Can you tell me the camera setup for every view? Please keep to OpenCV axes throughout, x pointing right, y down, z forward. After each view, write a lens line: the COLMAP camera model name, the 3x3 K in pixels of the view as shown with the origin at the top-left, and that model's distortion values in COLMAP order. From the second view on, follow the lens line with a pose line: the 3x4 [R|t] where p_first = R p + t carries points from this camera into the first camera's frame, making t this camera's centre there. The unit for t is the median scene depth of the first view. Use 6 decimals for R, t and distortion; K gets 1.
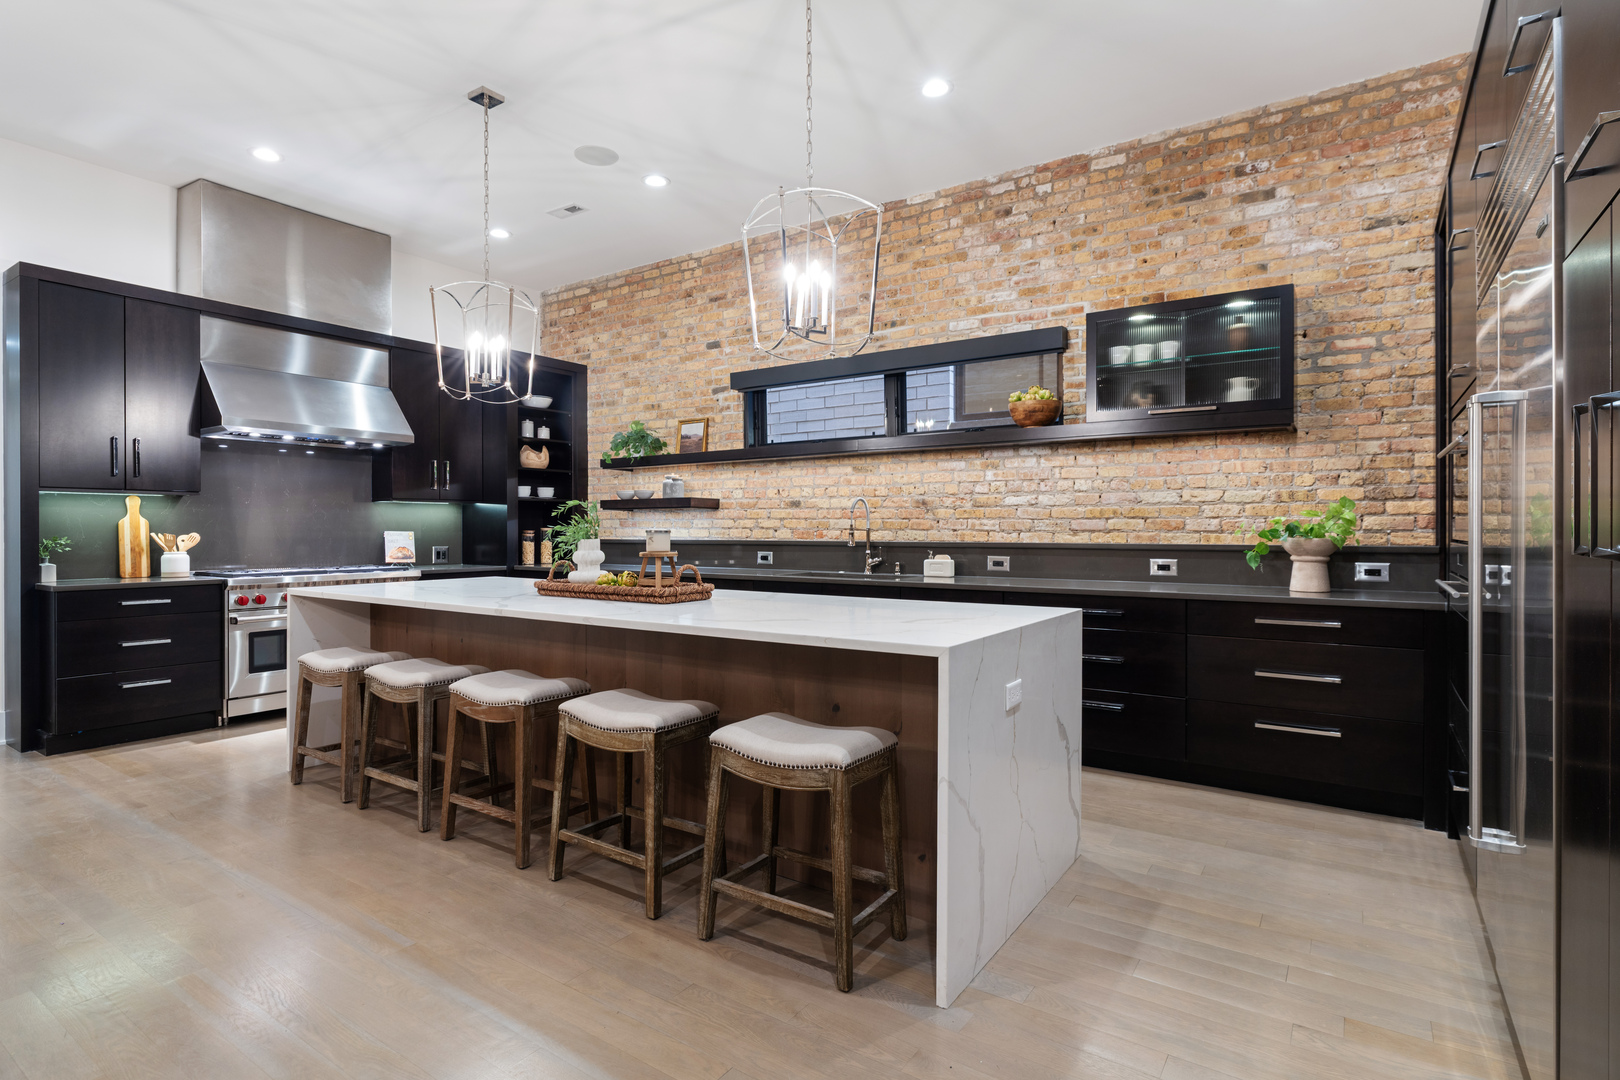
lens RADIAL K [[829.3, 0, 816.4], [0, 829.3, 531.2], [0, 0, 1]] dist [-0.011960, 0.004739]
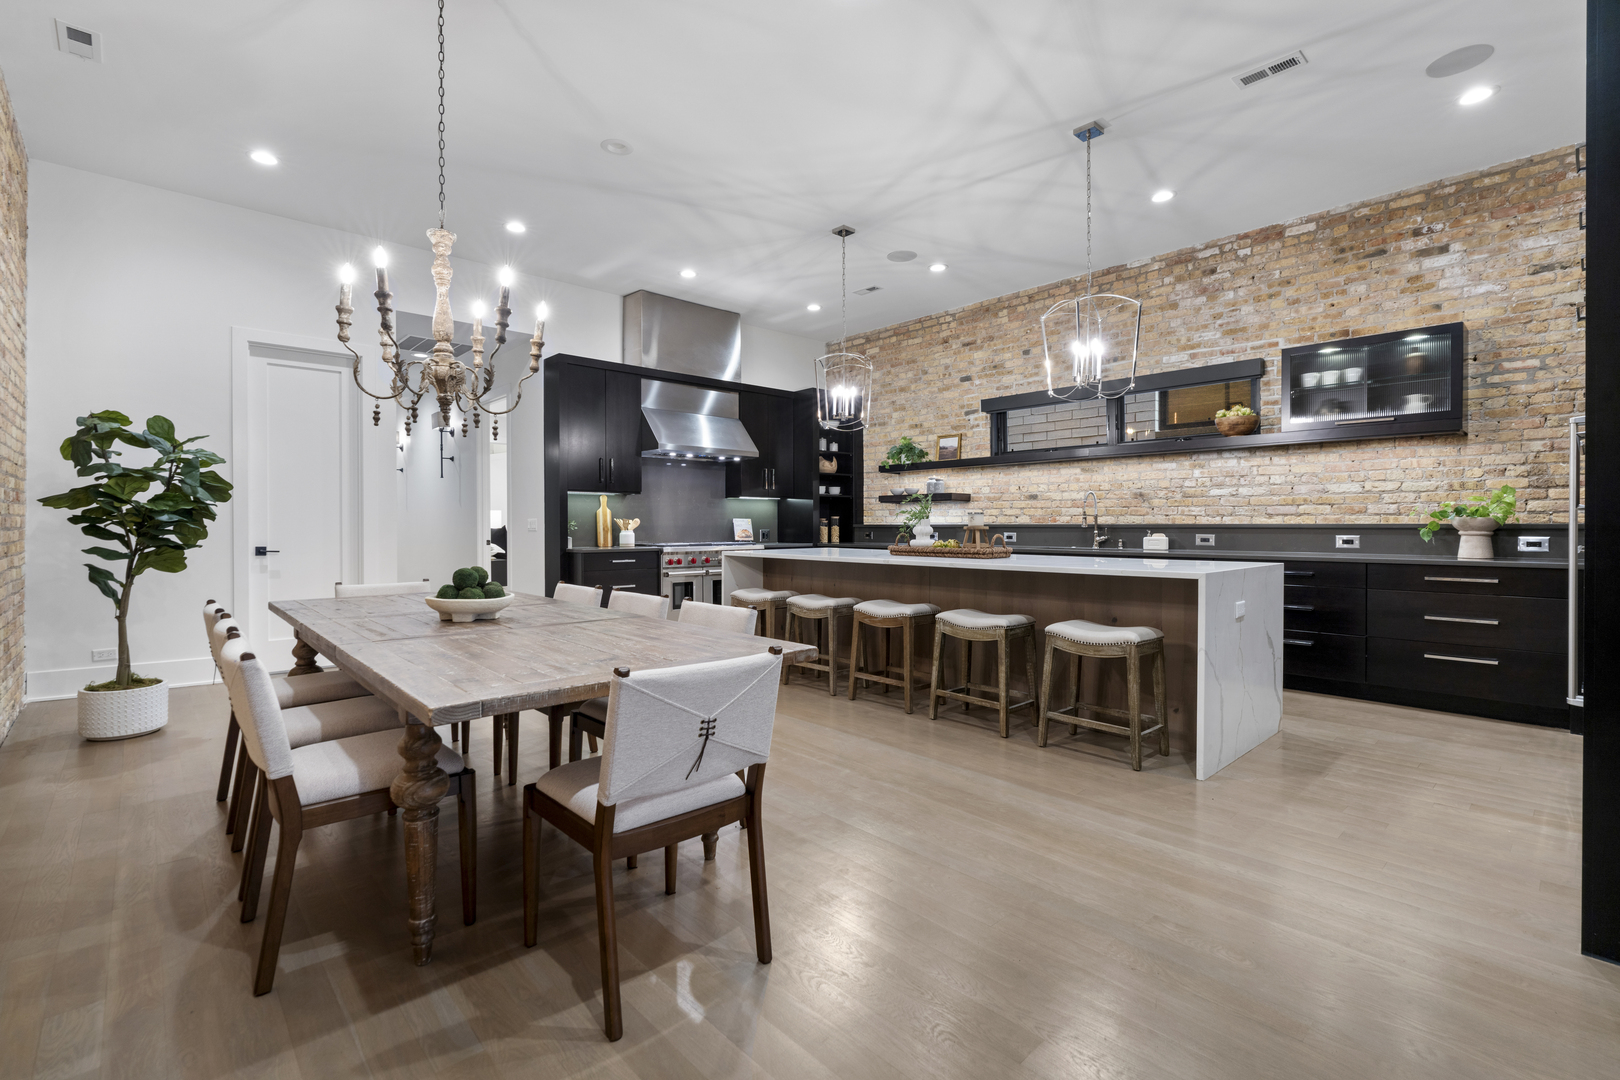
lens RADIAL K [[750.0, 0, 802.4], [0, 750.0, 530.0], [0, 0, 1]] dist [-0.008684, 0.003060]
pose [[0.972351, 0.001301, -0.233521, -0.126590], [-0.000210, 0.999989, 0.004696, 0.017807], [0.233524, -0.004517, 0.972341, -0.309588]]
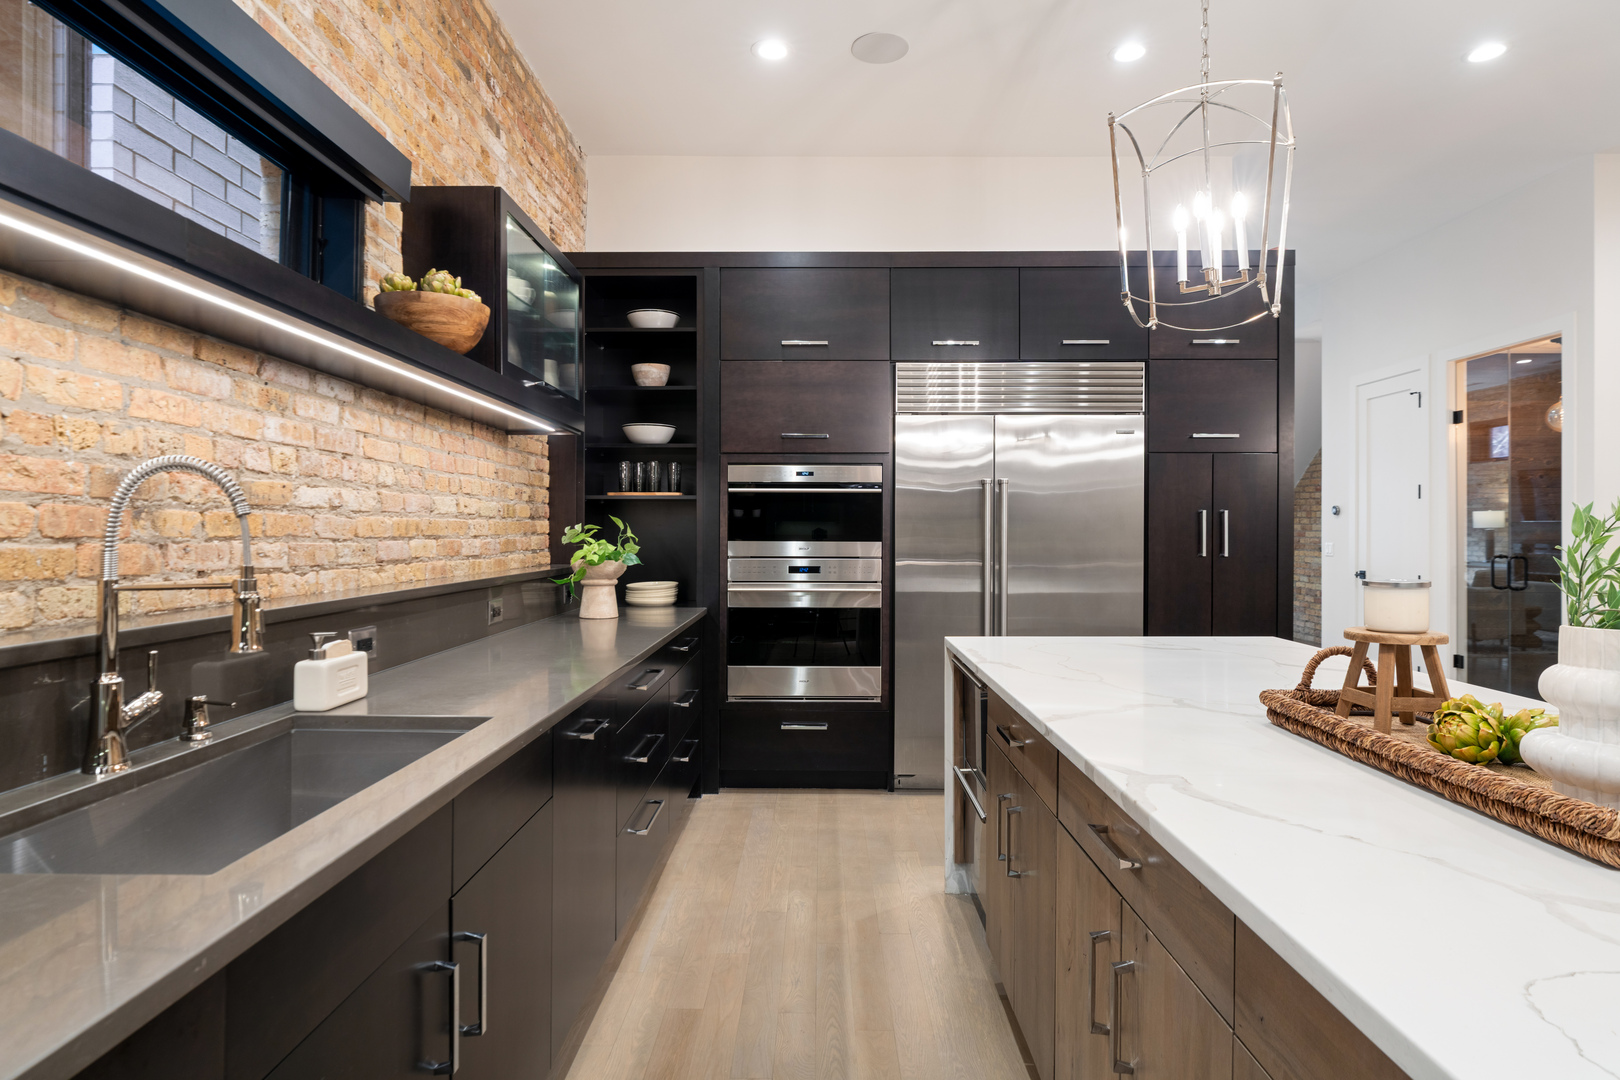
lens RADIAL K [[889.6, 0, 805.5], [0, 889.6, 530.2], [0, 0, 1]] dist [0.017369, 0.000847]
pose [[-0.544173, 0.001616, 0.838971, -0.292652], [0.002706, 0.999996, -0.000171, -0.019347], [-0.838969, 0.002178, -0.544175, 1.066283]]
